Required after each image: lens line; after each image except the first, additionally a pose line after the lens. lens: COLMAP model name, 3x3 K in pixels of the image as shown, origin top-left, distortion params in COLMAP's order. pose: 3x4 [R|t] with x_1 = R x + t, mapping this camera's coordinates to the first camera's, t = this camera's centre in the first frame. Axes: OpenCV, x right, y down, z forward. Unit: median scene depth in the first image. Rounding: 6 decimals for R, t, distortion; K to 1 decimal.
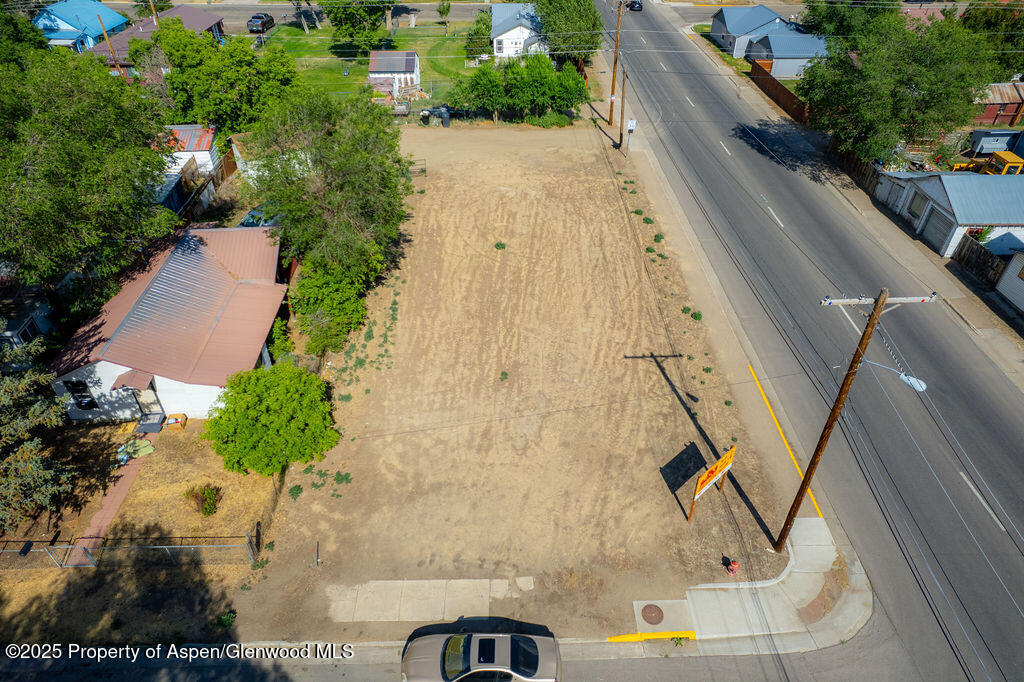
lens RADIAL K [[656.7, 0, 512.0], [0, 656.7, 341.0], [0, 0, 1]] dist [-0.026063, 0.003072]
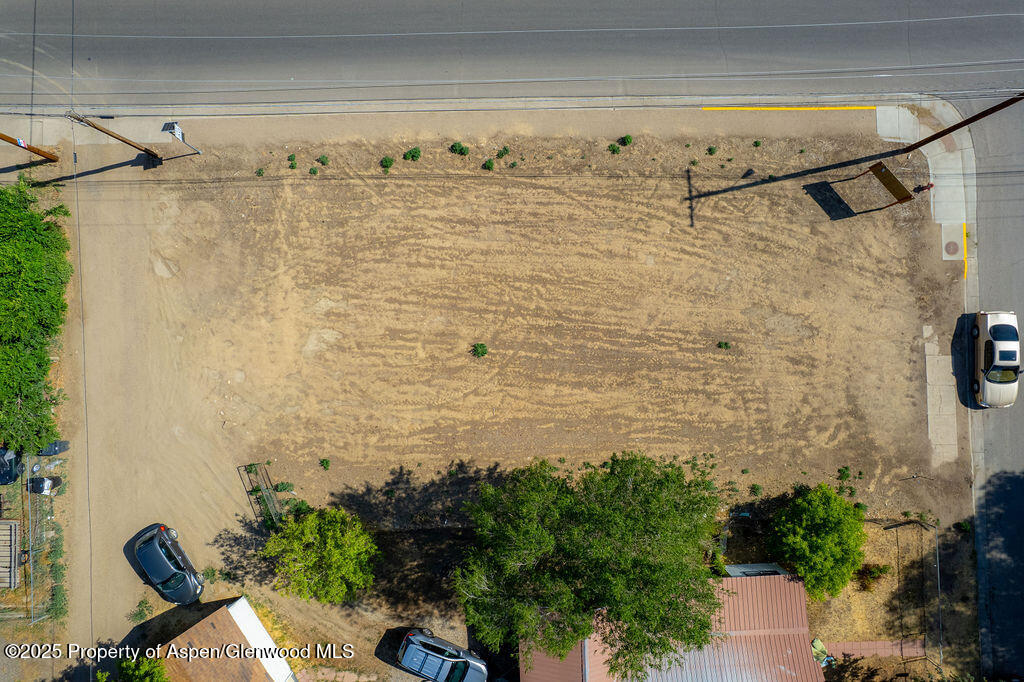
lens RADIAL K [[653.5, 0, 512.0], [0, 653.5, 341.0], [0, 0, 1]] dist [-0.058880, 0.055152]
pose [[0.009747, -0.999851, 0.014252, -0.023980], [0.608623, 0.017241, 0.793272, -1.011547], [-0.793399, 0.000942, 0.608701, 0.654351]]
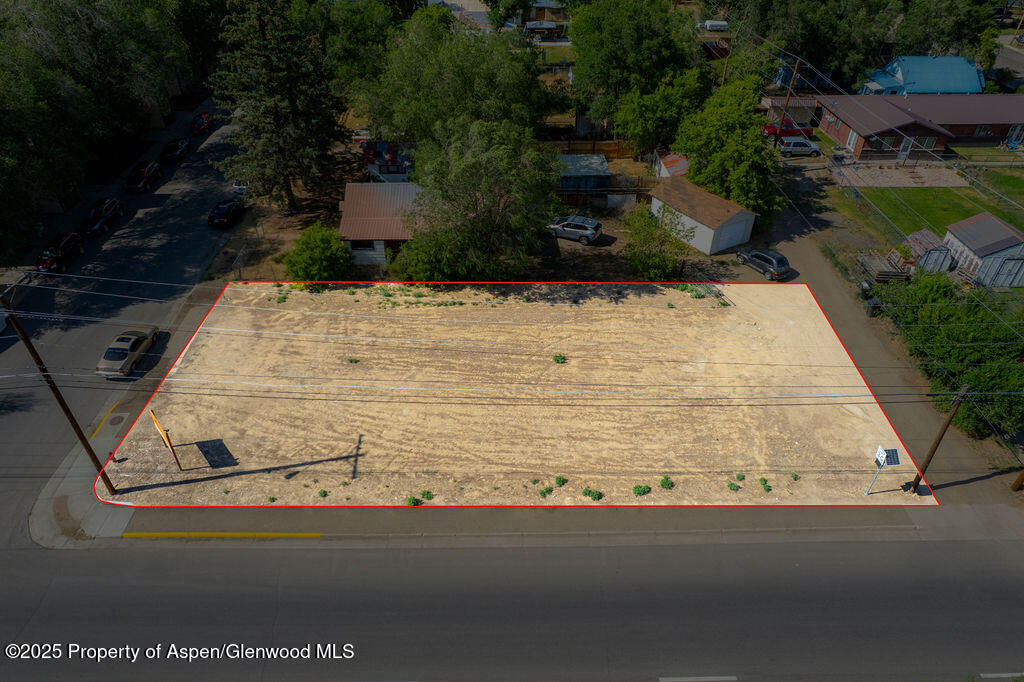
lens RADIAL K [[653.5, 0, 512.0], [0, 653.5, 341.0], [0, 0, 1]] dist [-0.058880, 0.055152]
pose [[-0.015763, 0.604967, -0.796095, 0.972848], [-0.620551, 0.618380, 0.482205, -0.774944], [0.784007, 0.501619, 0.365665, 0.788749]]
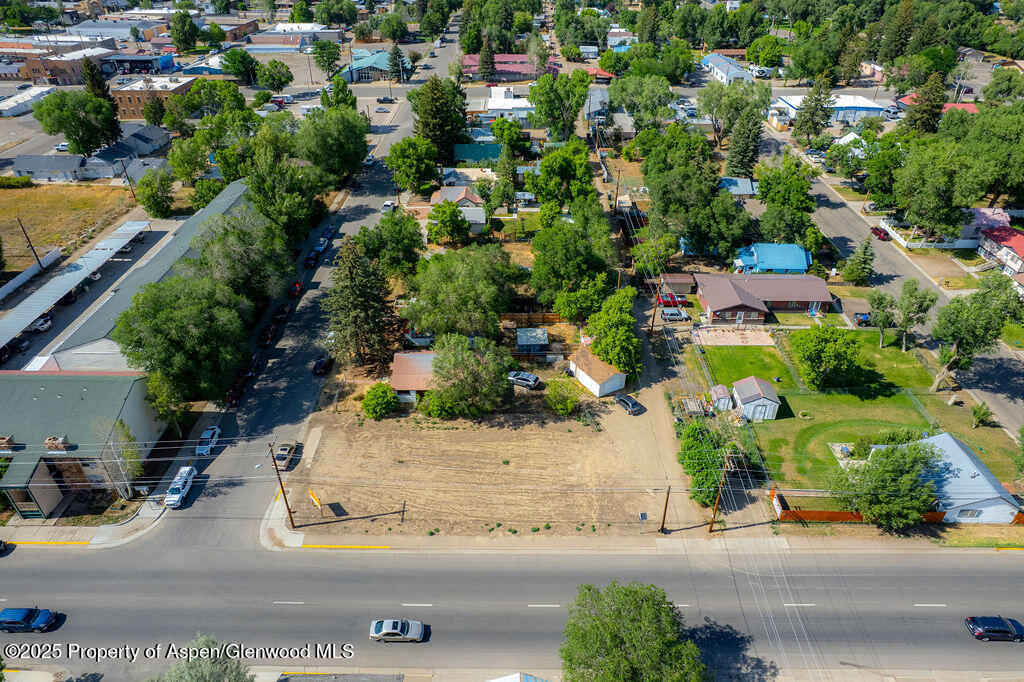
lens RADIAL K [[656.7, 0, 512.0], [0, 656.7, 341.0], [0, 0, 1]] dist [-0.026063, 0.003072]
pose [[-0.036628, 0.547051, -0.836297, 1.823379], [-0.617936, 0.645290, 0.449172, -1.638564], [0.785375, 0.533231, 0.314407, 0.328172]]
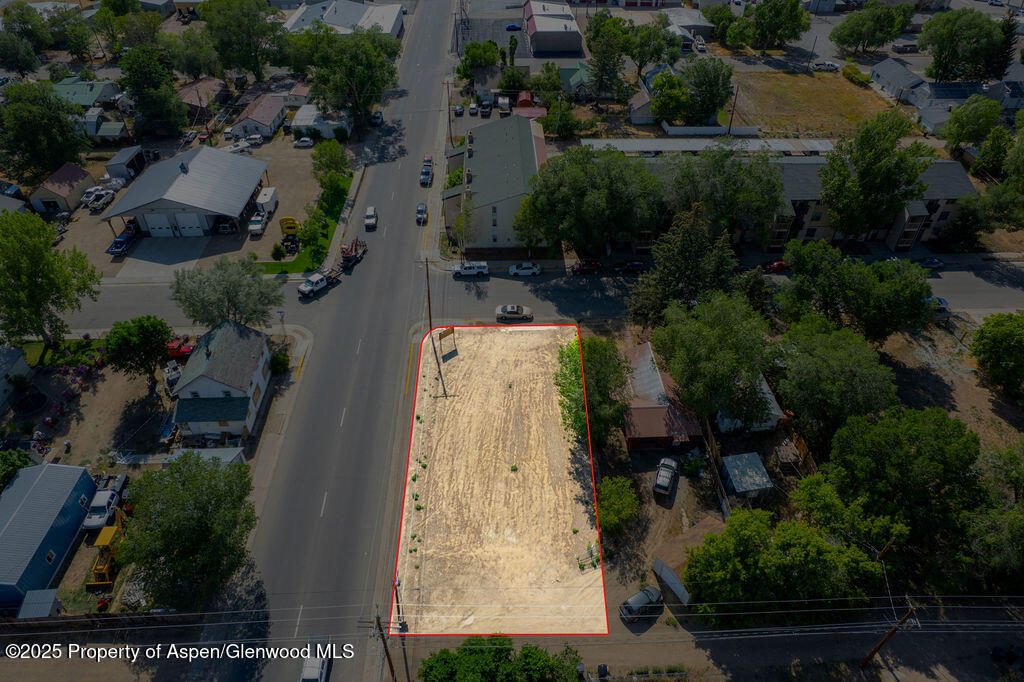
lens RADIAL K [[656.7, 0, 512.0], [0, 656.7, 341.0], [0, 0, 1]] dist [-0.026063, 0.003072]
pose [[-0.999935, -0.003658, -0.010779, 0.008639], [-0.011301, 0.205366, 0.978620, -2.463922], [-0.001366, 0.978678, -0.205394, 1.381890]]
